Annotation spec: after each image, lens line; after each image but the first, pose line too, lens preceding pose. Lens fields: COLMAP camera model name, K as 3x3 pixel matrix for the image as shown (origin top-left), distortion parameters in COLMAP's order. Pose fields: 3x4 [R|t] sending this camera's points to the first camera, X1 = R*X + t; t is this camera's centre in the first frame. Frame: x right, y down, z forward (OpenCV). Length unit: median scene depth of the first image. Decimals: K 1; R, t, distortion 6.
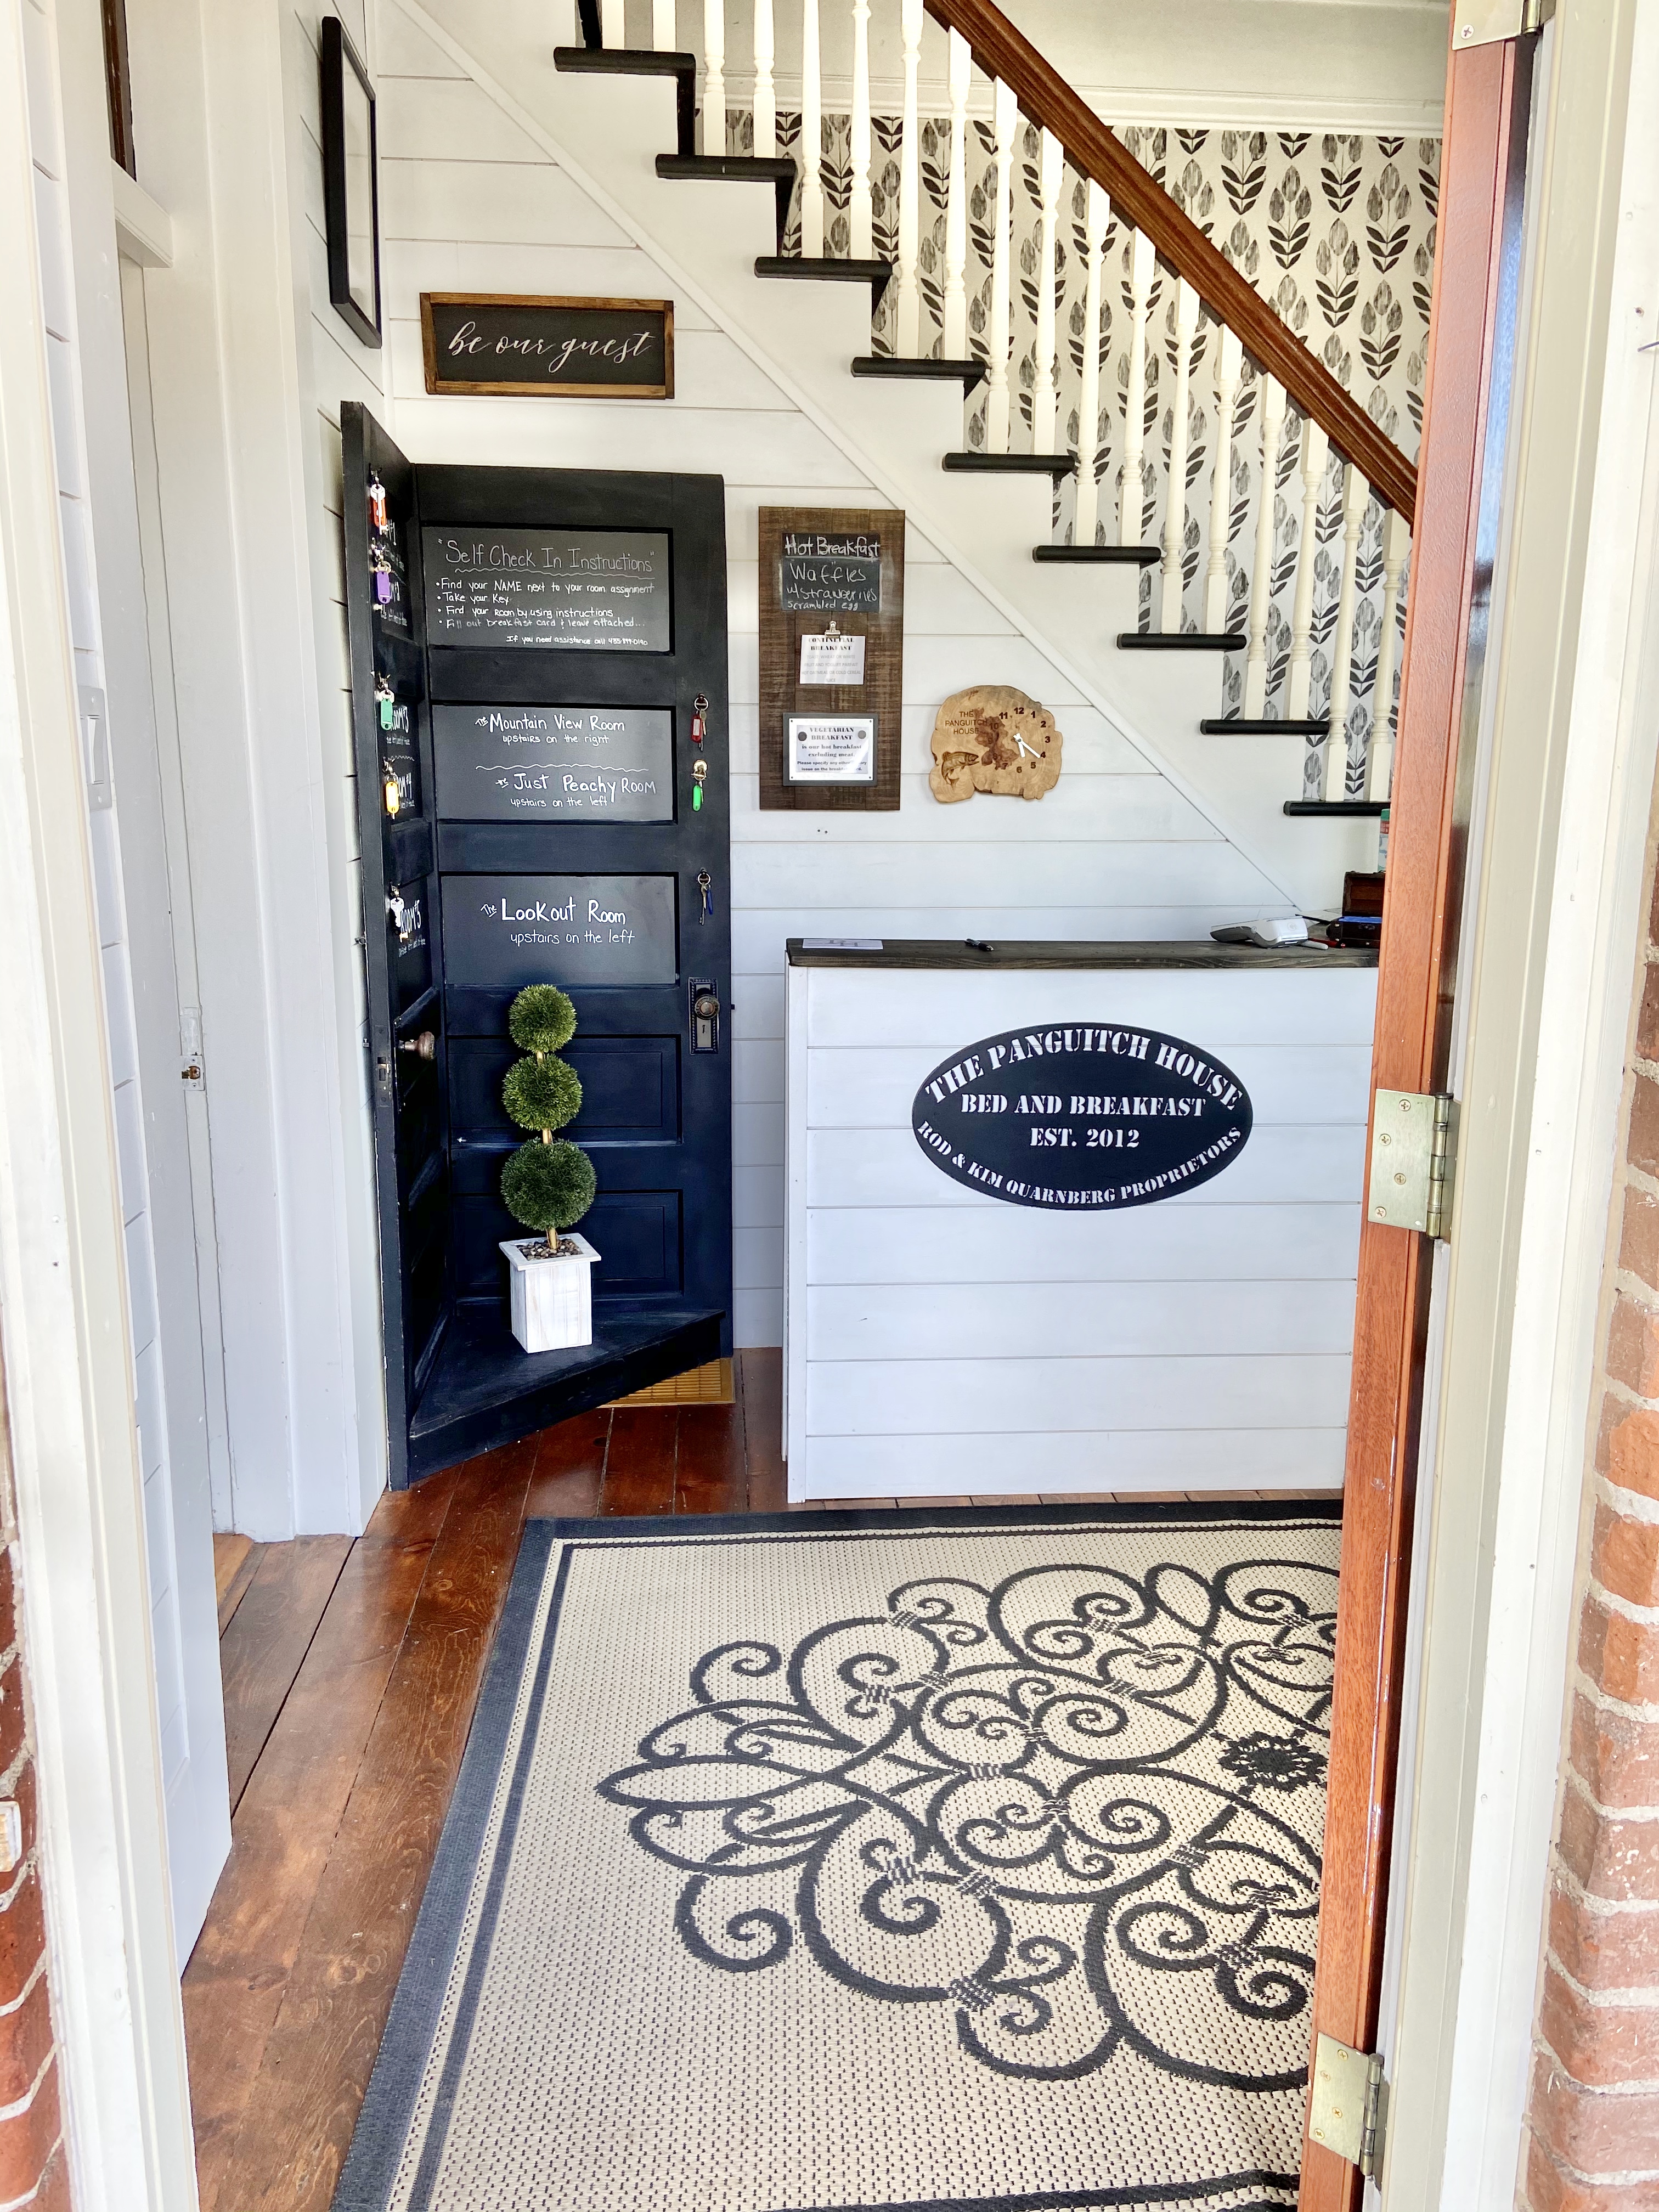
lens RADIAL K [[1656.4, 0, 840.6], [0, 1656.4, 1102.7], [0, 0, 1]] dist [0.059340, -0.039669]
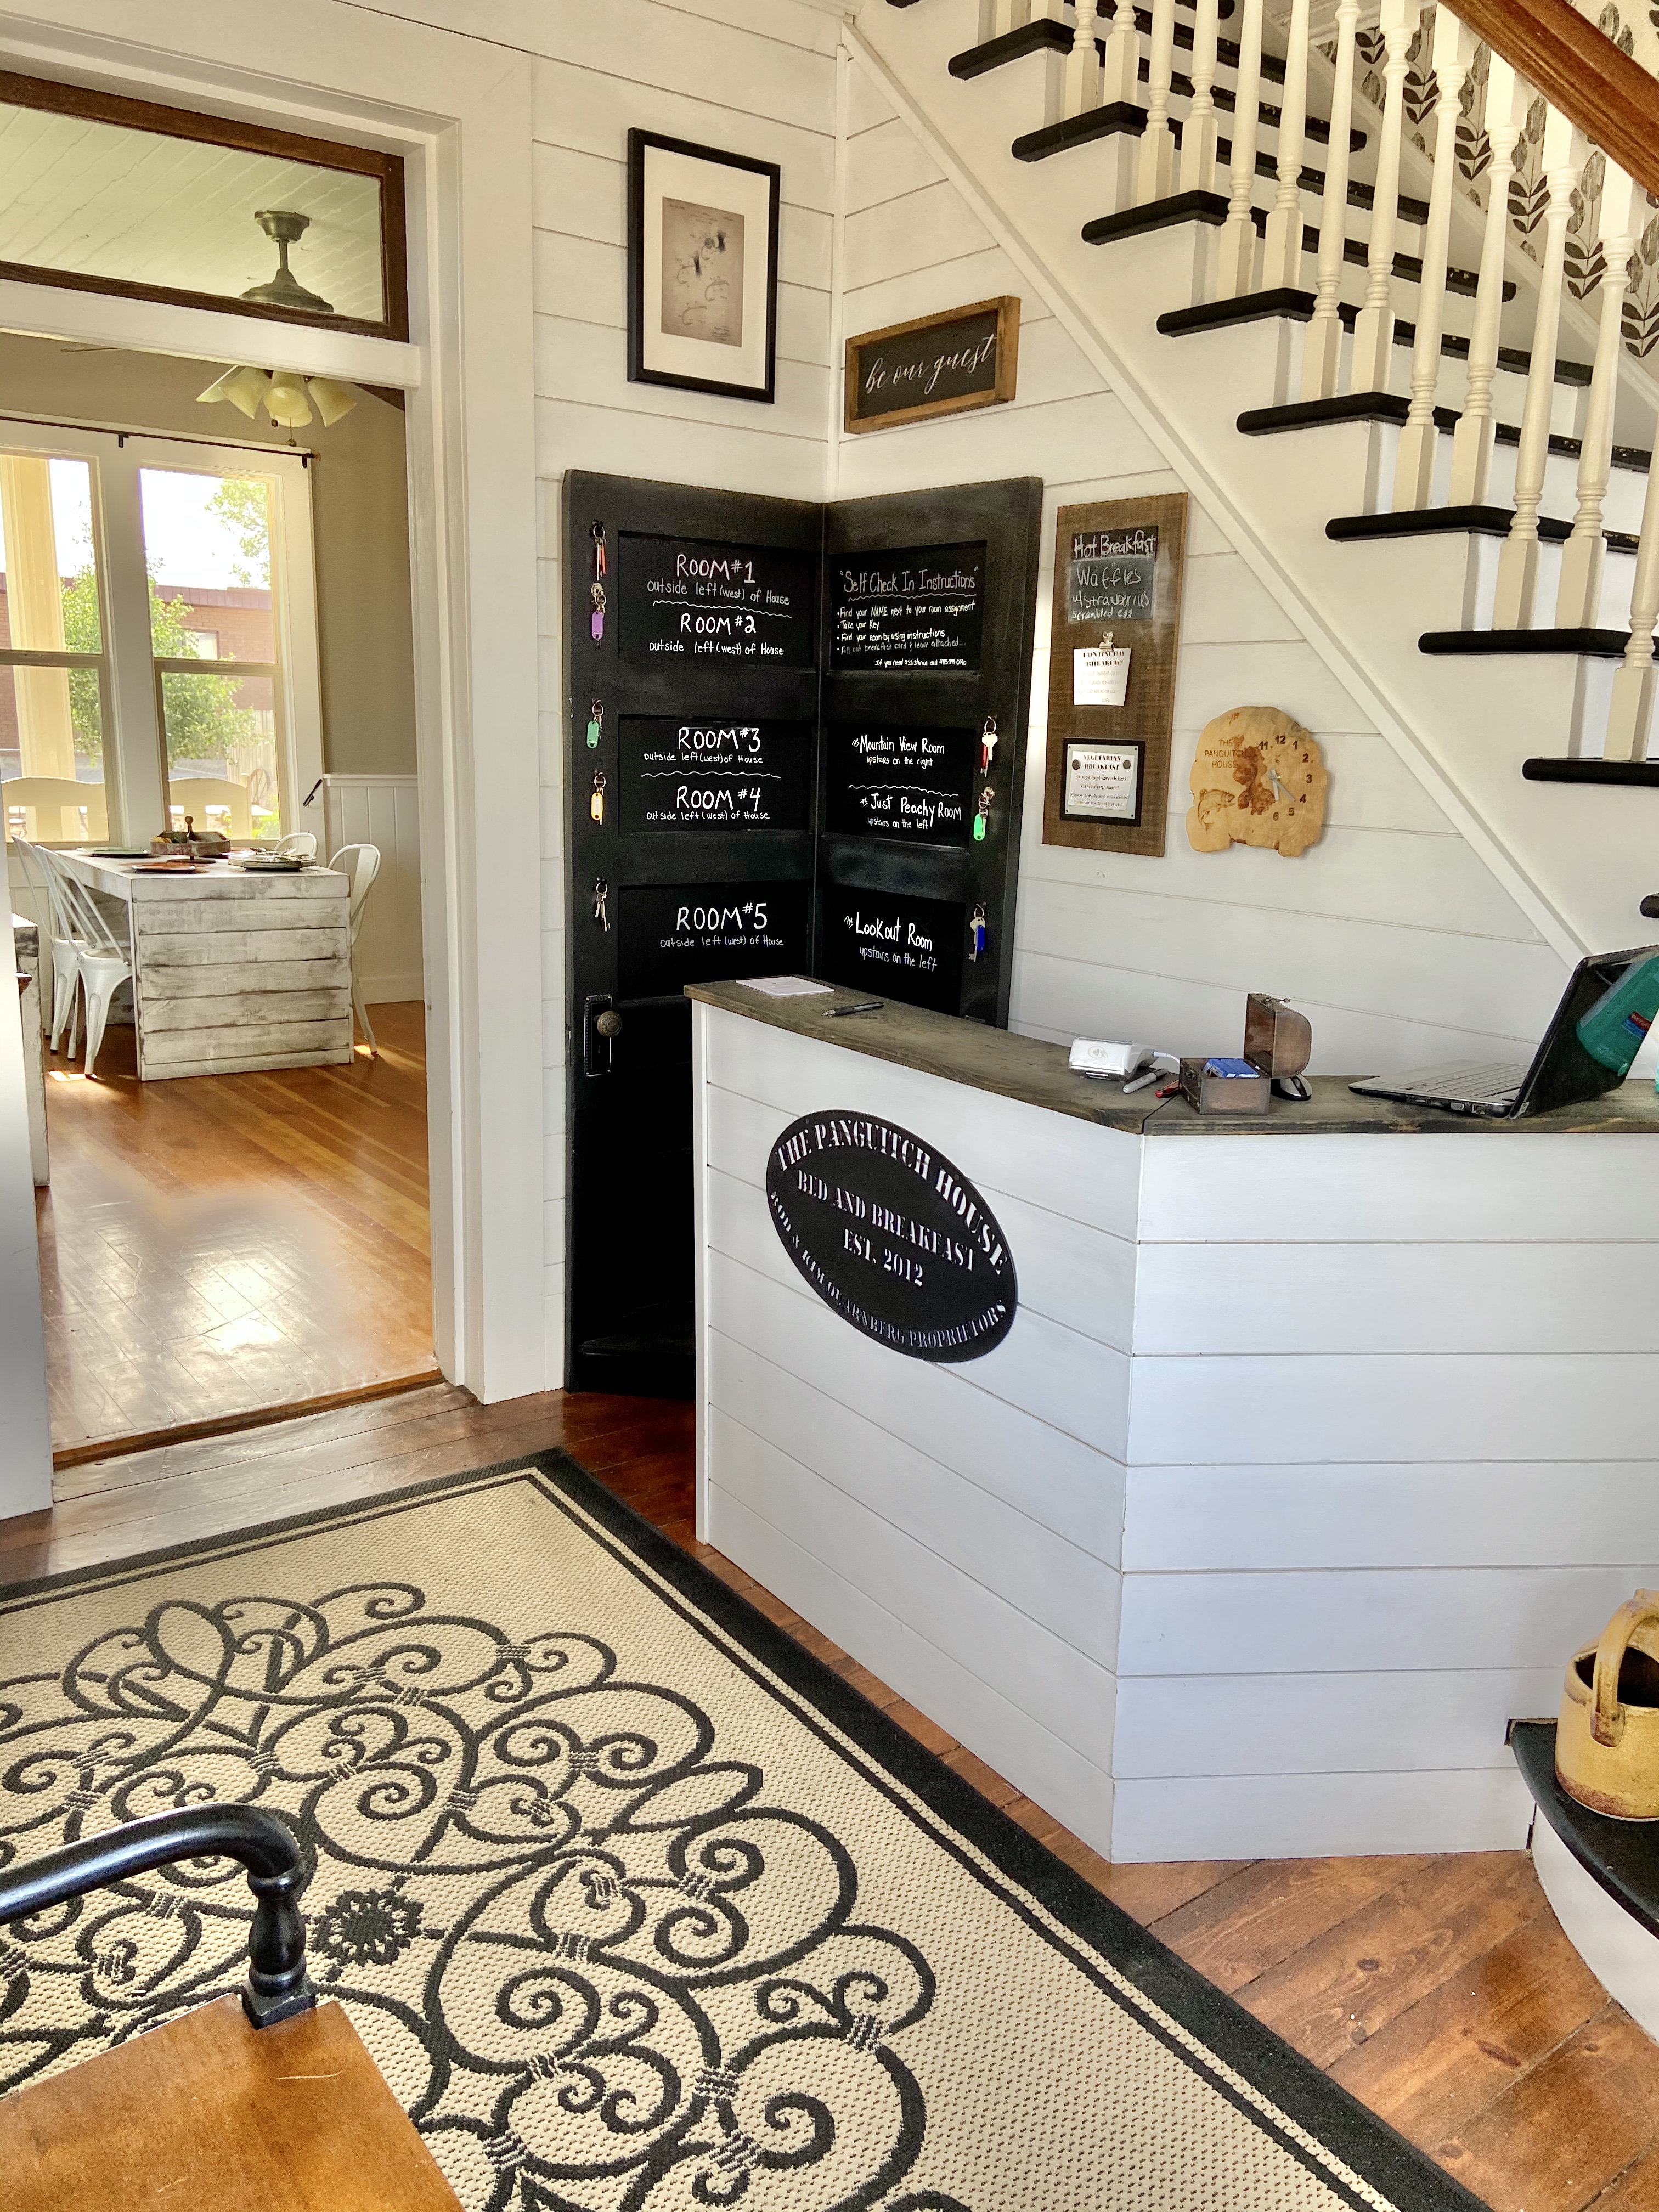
lens RADIAL K [[1656.4, 0, 844.0], [0, 1656.4, 1100.0], [0, 0, 1]] dist [0.059340, -0.039669]
pose [[0.523916, 0.198033, -0.828429, 0.814427], [-0.200024, 0.974004, 0.106333, -0.140731], [0.827951, 0.109996, 0.549907, 0.523860]]
